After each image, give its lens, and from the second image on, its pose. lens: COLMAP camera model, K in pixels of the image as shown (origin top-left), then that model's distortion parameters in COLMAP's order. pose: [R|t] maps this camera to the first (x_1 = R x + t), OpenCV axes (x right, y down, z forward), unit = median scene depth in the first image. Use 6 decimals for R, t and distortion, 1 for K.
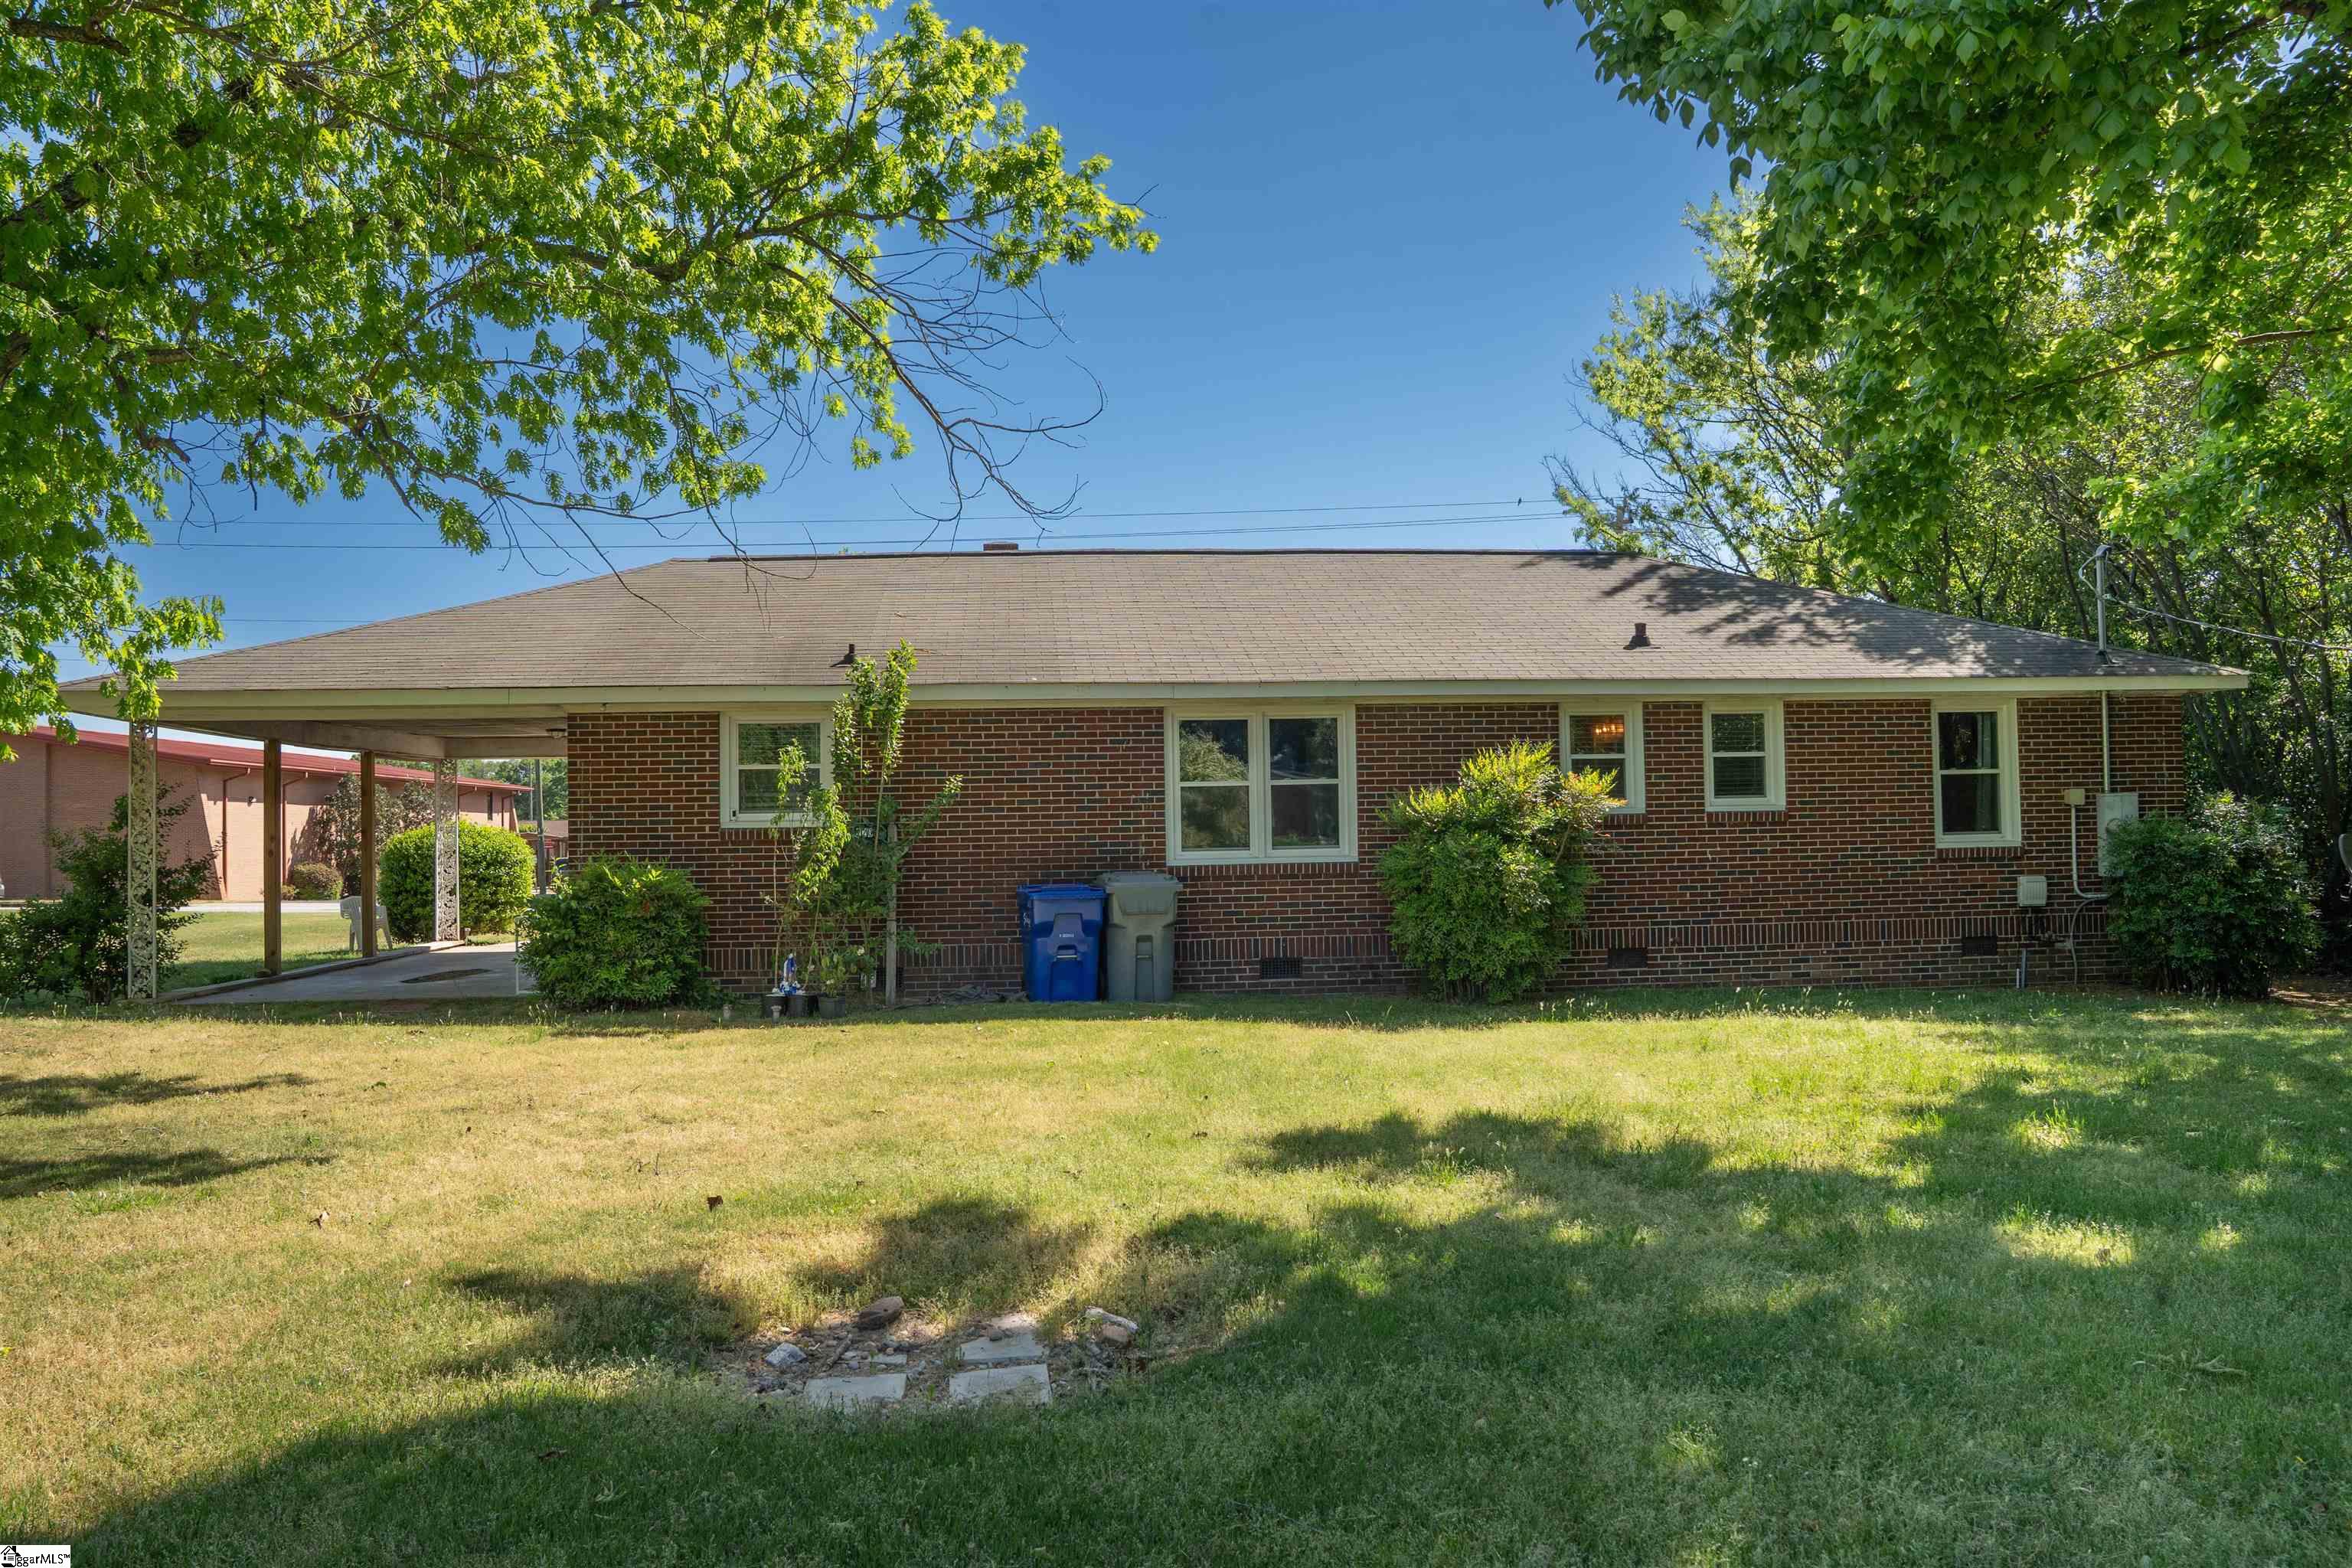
lens RADIAL K [[1663.8, 0, 1145.7], [0, 1663.8, 776.3], [0, 0, 1]] dist [-0.163914, 0.161311]
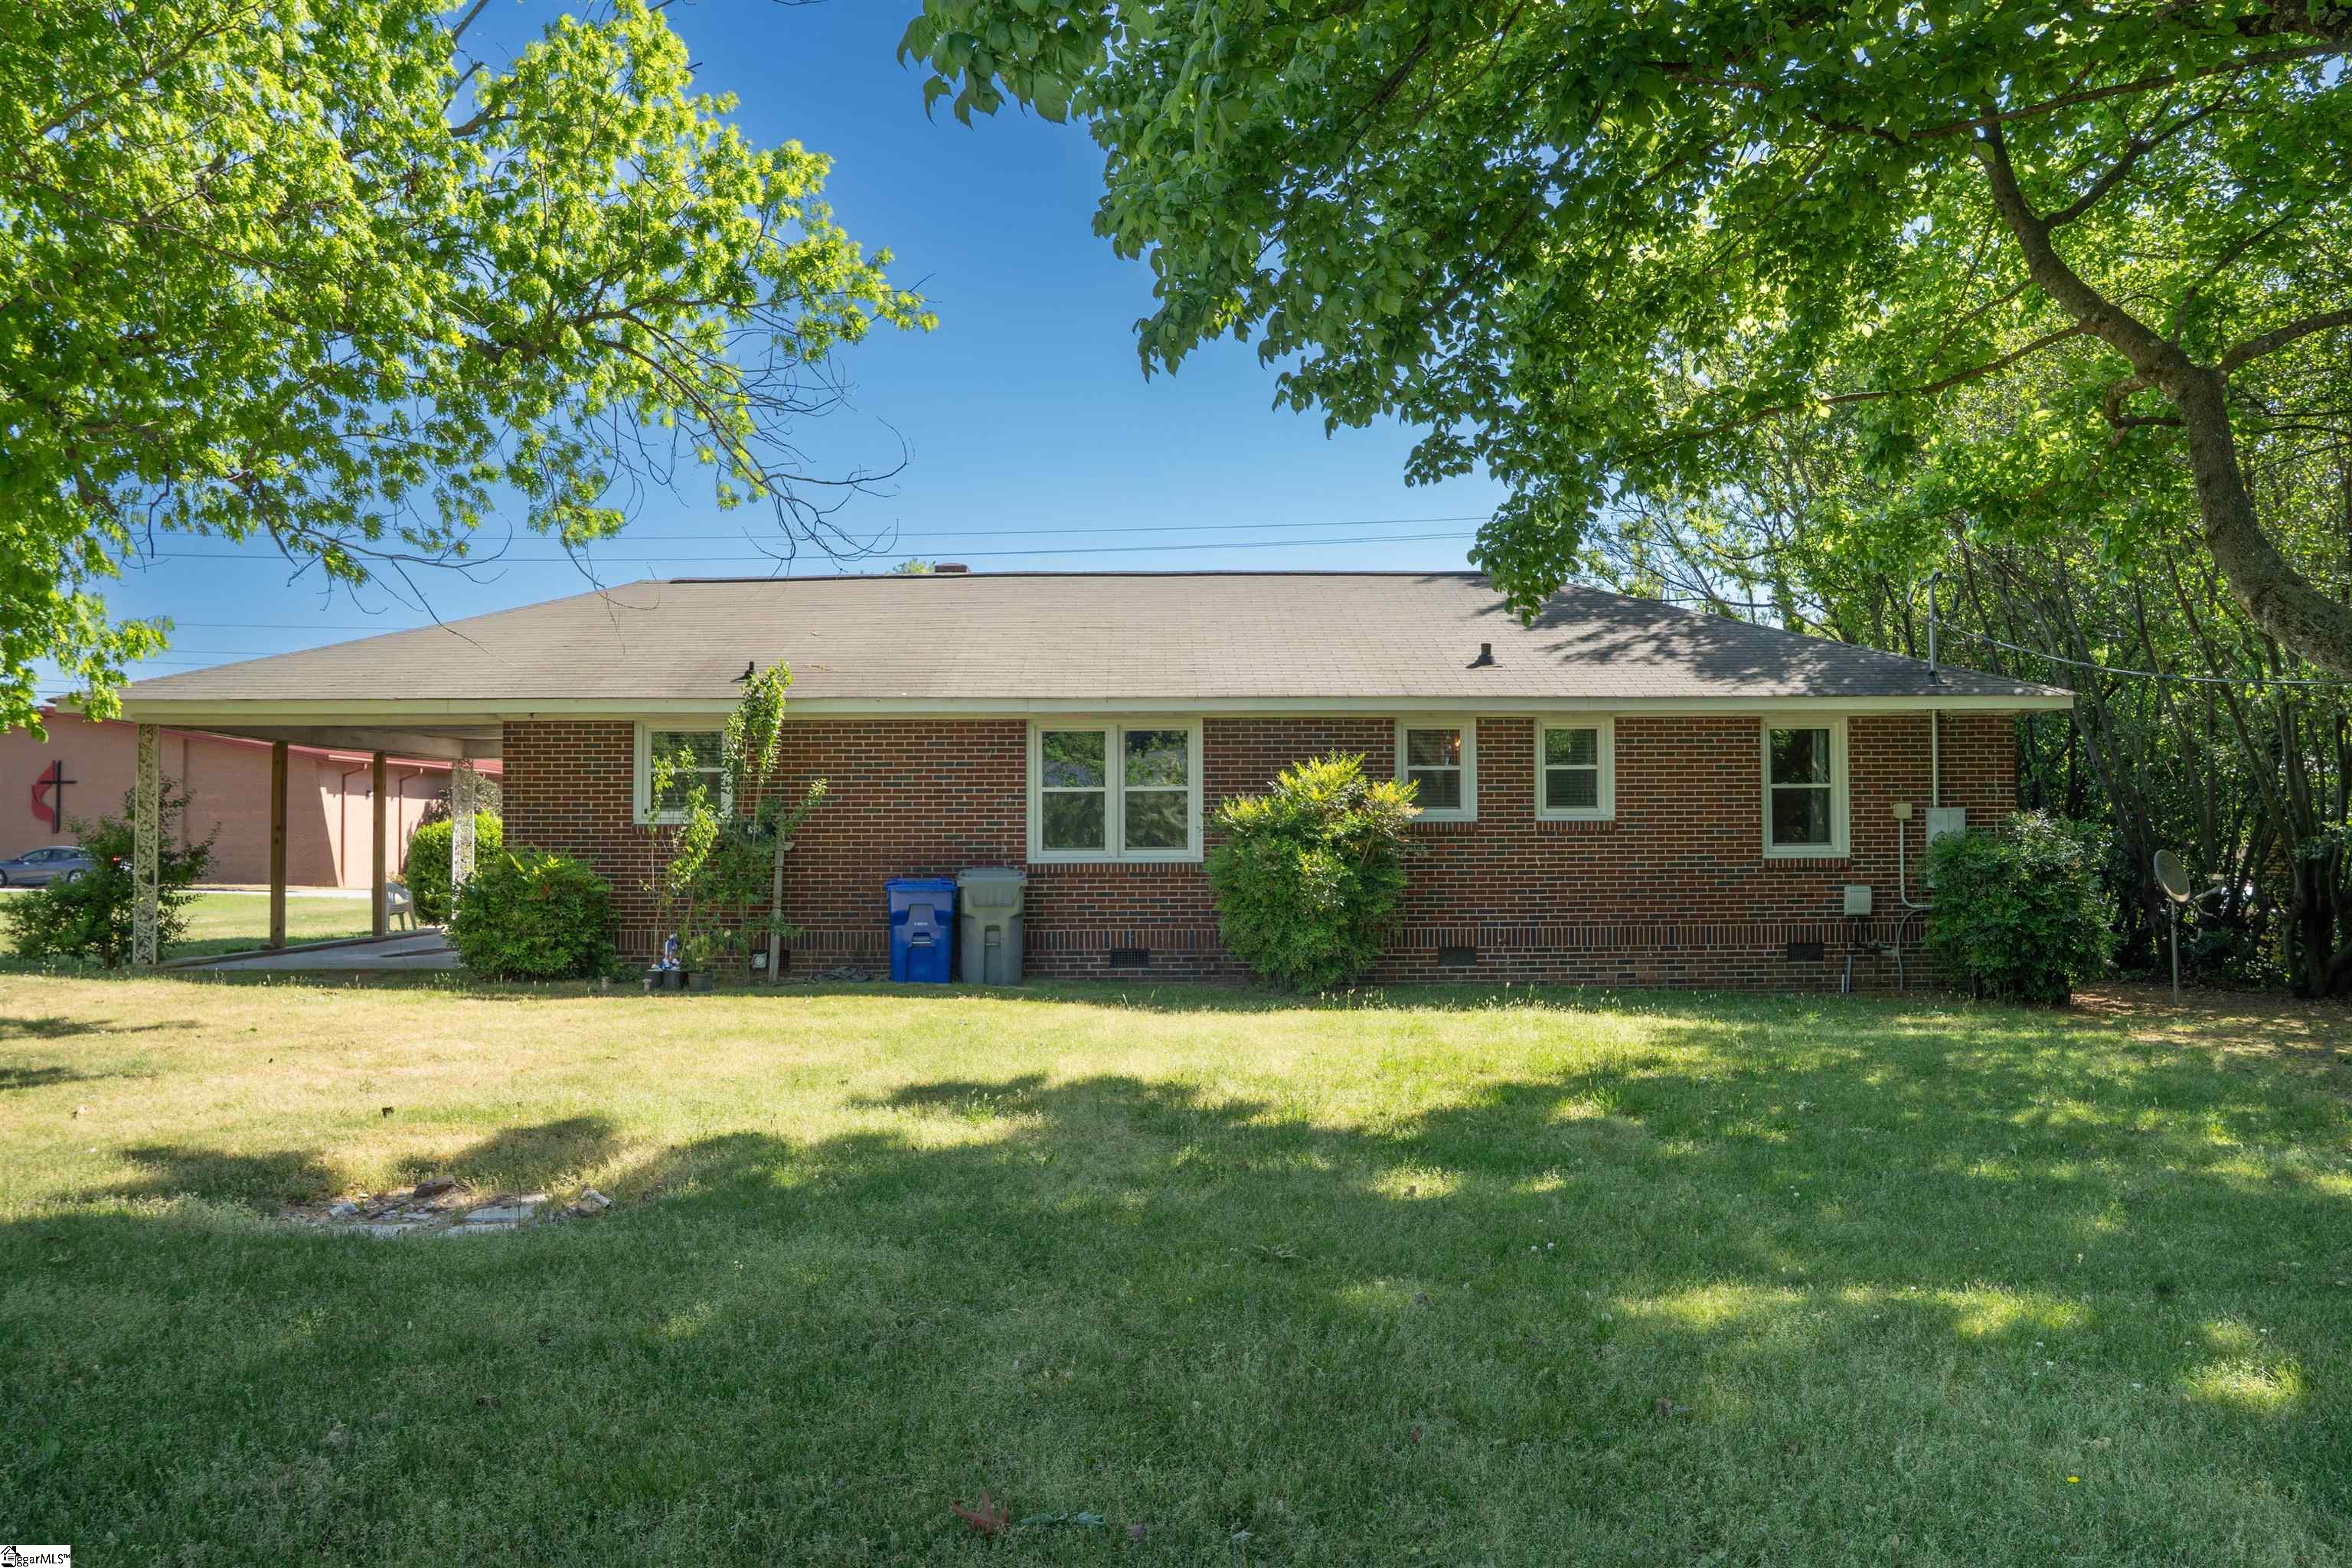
lens RADIAL K [[1663.8, 0, 1145.7], [0, 1663.8, 776.3], [0, 0, 1]] dist [-0.163914, 0.161311]
pose [[0.996718, 0.010402, -0.080284, 0.182207], [-0.010531, 0.999944, -0.001186, -0.003539], [0.080267, 0.002027, 0.996771, -0.095349]]
